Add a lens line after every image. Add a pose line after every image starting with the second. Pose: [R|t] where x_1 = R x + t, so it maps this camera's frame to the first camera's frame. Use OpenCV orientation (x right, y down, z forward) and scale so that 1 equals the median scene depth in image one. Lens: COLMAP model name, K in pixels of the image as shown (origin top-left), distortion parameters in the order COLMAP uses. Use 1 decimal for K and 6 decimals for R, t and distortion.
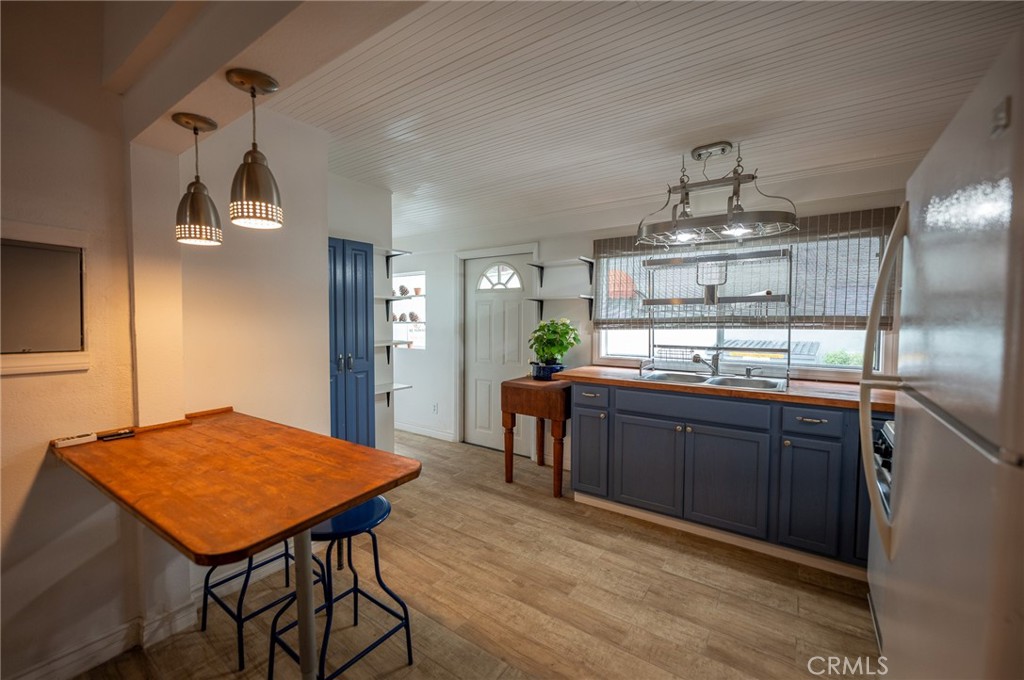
lens RADIAL K [[414.6, 0, 512.9], [0, 414.6, 337.3], [0, 0, 1]] dist [-0.002411, -0.000345]
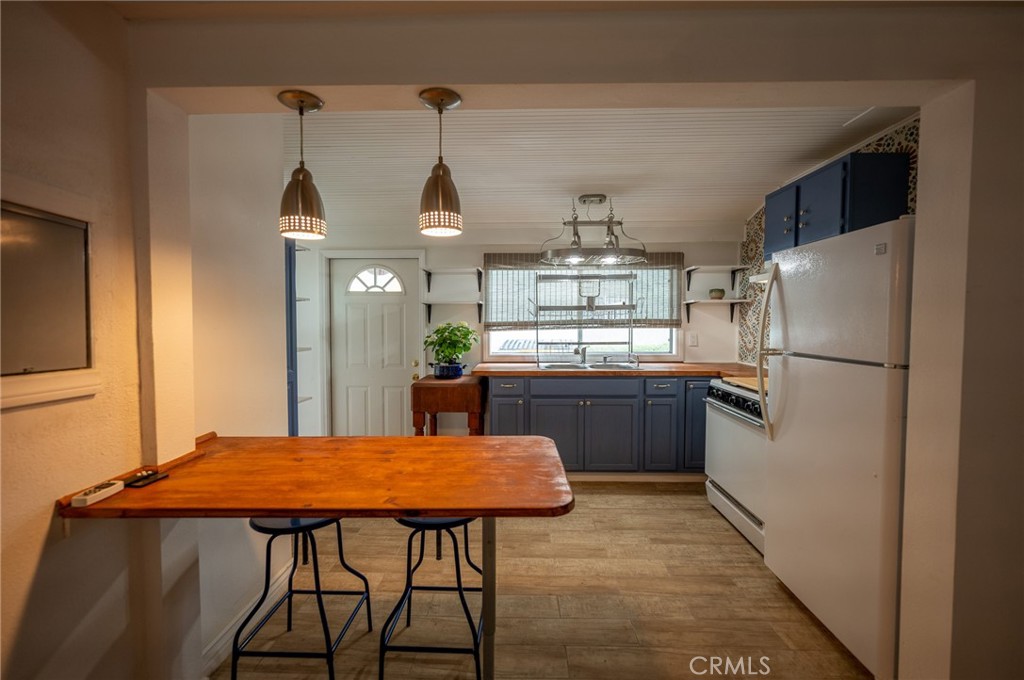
lens RADIAL K [[414.6, 0, 512.9], [0, 414.6, 337.3], [0, 0, 1]] dist [-0.002411, -0.000345]
pose [[0.834235, -0.023903, 0.550891, -0.455083], [0.029115, 0.999576, -0.000720, 0.001319], [-0.550640, 0.016640, 0.834577, 0.004489]]
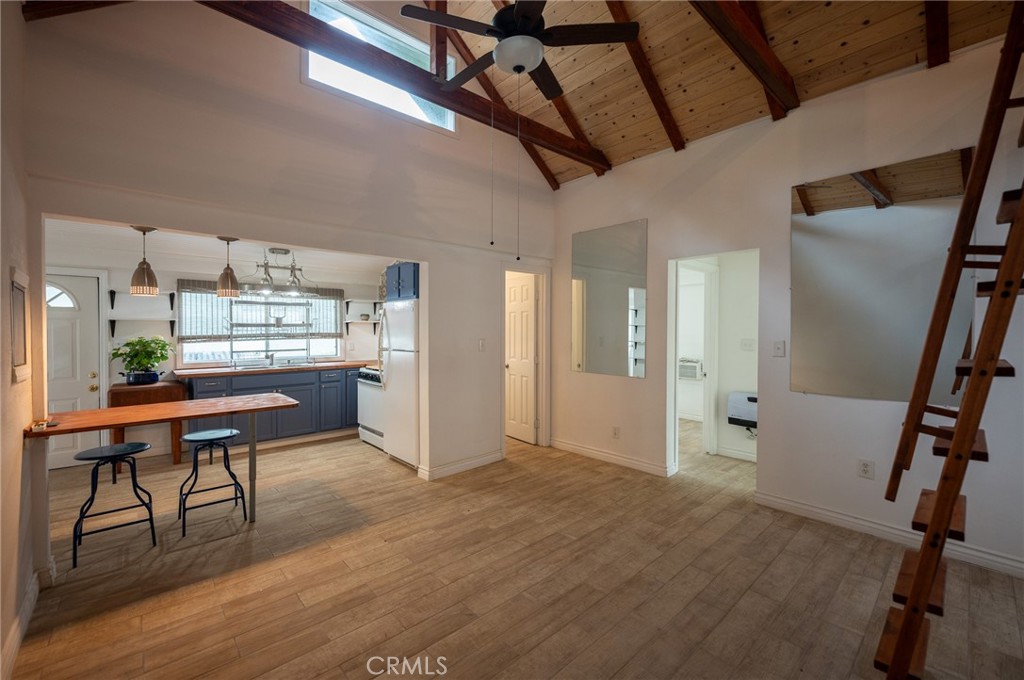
lens RADIAL K [[417.8, 0, 512.5], [0, 417.8, 337.0], [0, 0, 1]] dist [0.000512, -0.000303]
pose [[0.224133, -0.015959, 0.974428, -1.109214], [0.049465, 0.998763, 0.004979, 0.009534], [-0.973302, 0.047084, 0.224646, -0.473822]]
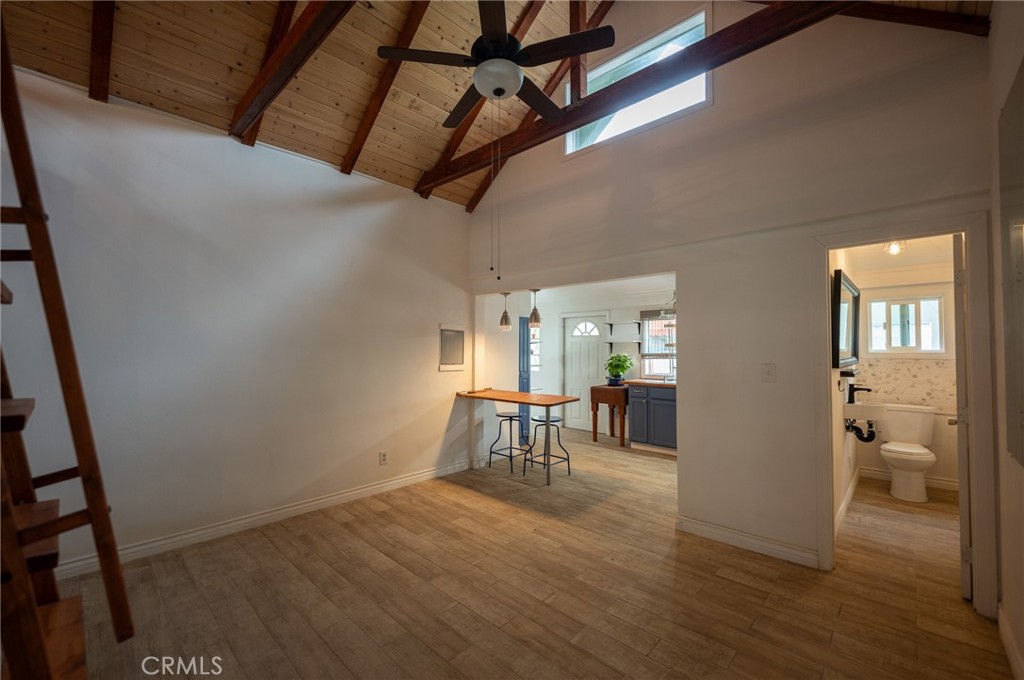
lens RADIAL K [[417.8, 0, 512.5], [0, 417.8, 337.0], [0, 0, 1]] dist [0.000512, -0.000303]
pose [[0.989284, -0.004148, -0.145943, -0.120464], [-0.007249, 0.996968, -0.077475, 0.038230], [0.145822, 0.077703, 0.986255, -1.124408]]
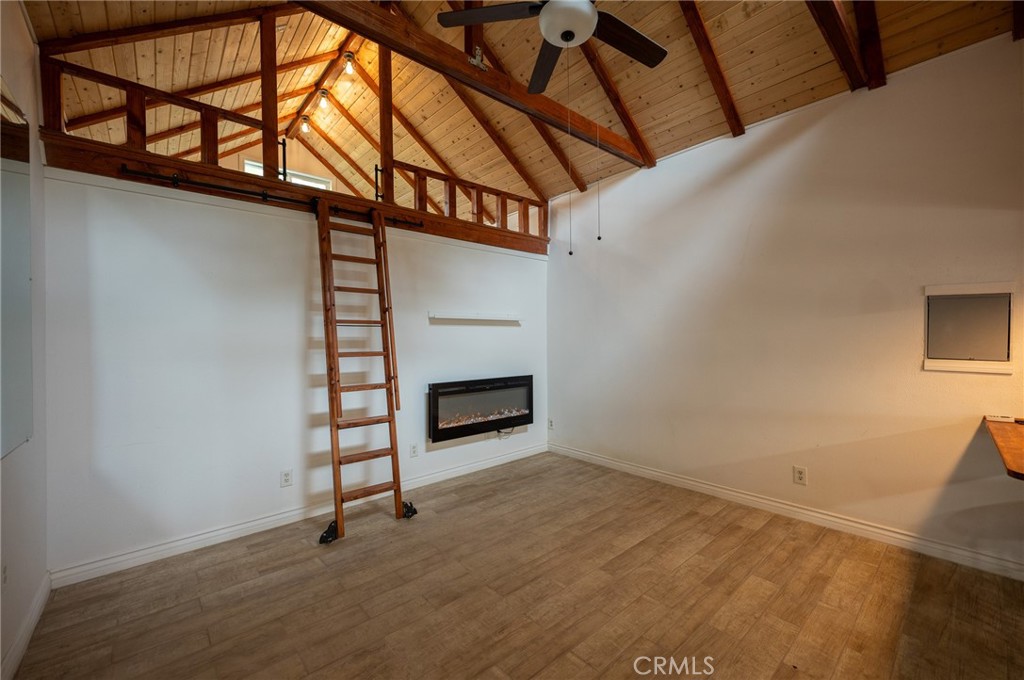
lens RADIAL K [[413.9, 0, 513.2], [0, 413.9, 335.7], [0, 0, 1]] dist [0.000519, -0.000063]
pose [[-0.233218, -0.000658, -0.972424, 0.465347], [-0.037144, 0.999276, 0.008232, -0.003135], [0.971715, 0.038040, -0.233074, -0.222311]]
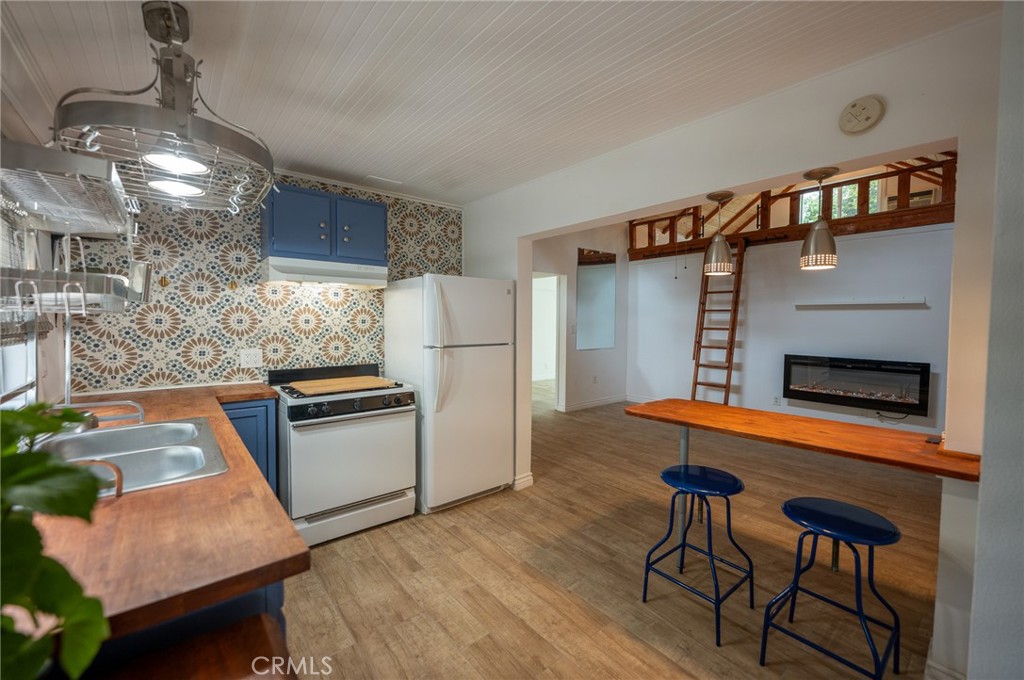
lens RADIAL K [[411.6, 0, 511.4], [0, 411.6, 337.6], [0, 0, 1]] dist [-0.001566, -0.000223]
pose [[-0.963948, -0.016448, 0.265580, -0.100786], [0.007460, 0.996025, 0.088760, -0.070813], [-0.265985, 0.087541, -0.959994, 1.278557]]
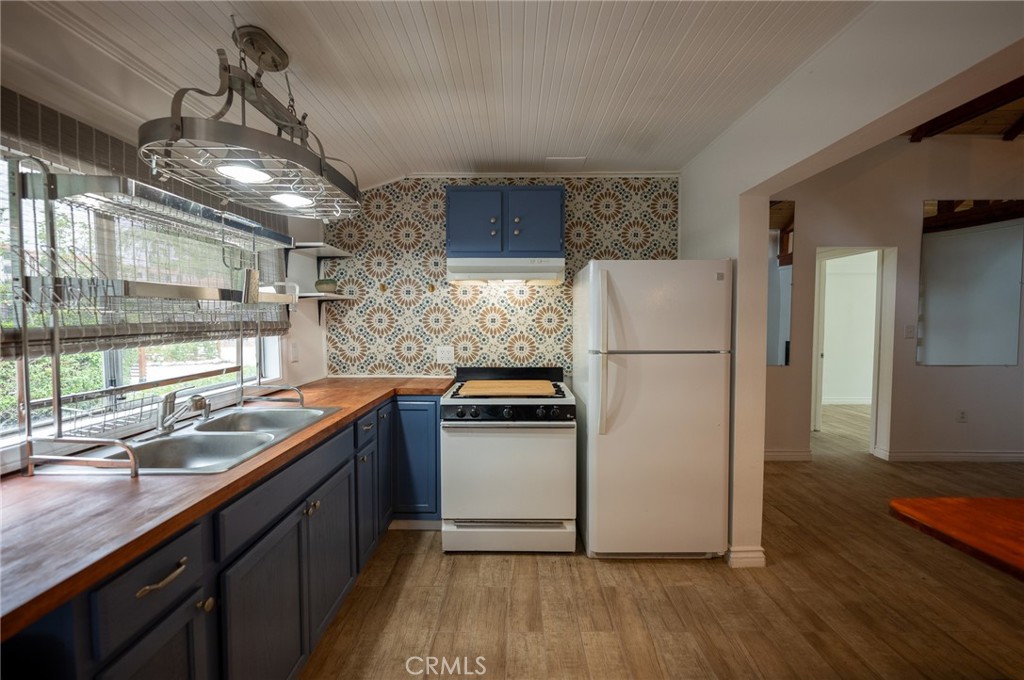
lens RADIAL K [[413.9, 0, 513.2], [0, 413.9, 335.7], [0, 0, 1]] dist [0.000519, -0.000063]
pose [[-0.569724, -0.034430, 0.821115, -0.215923], [0.040909, 0.996695, 0.070177, -0.055649], [-0.820817, 0.073572, -0.566433, 0.957755]]
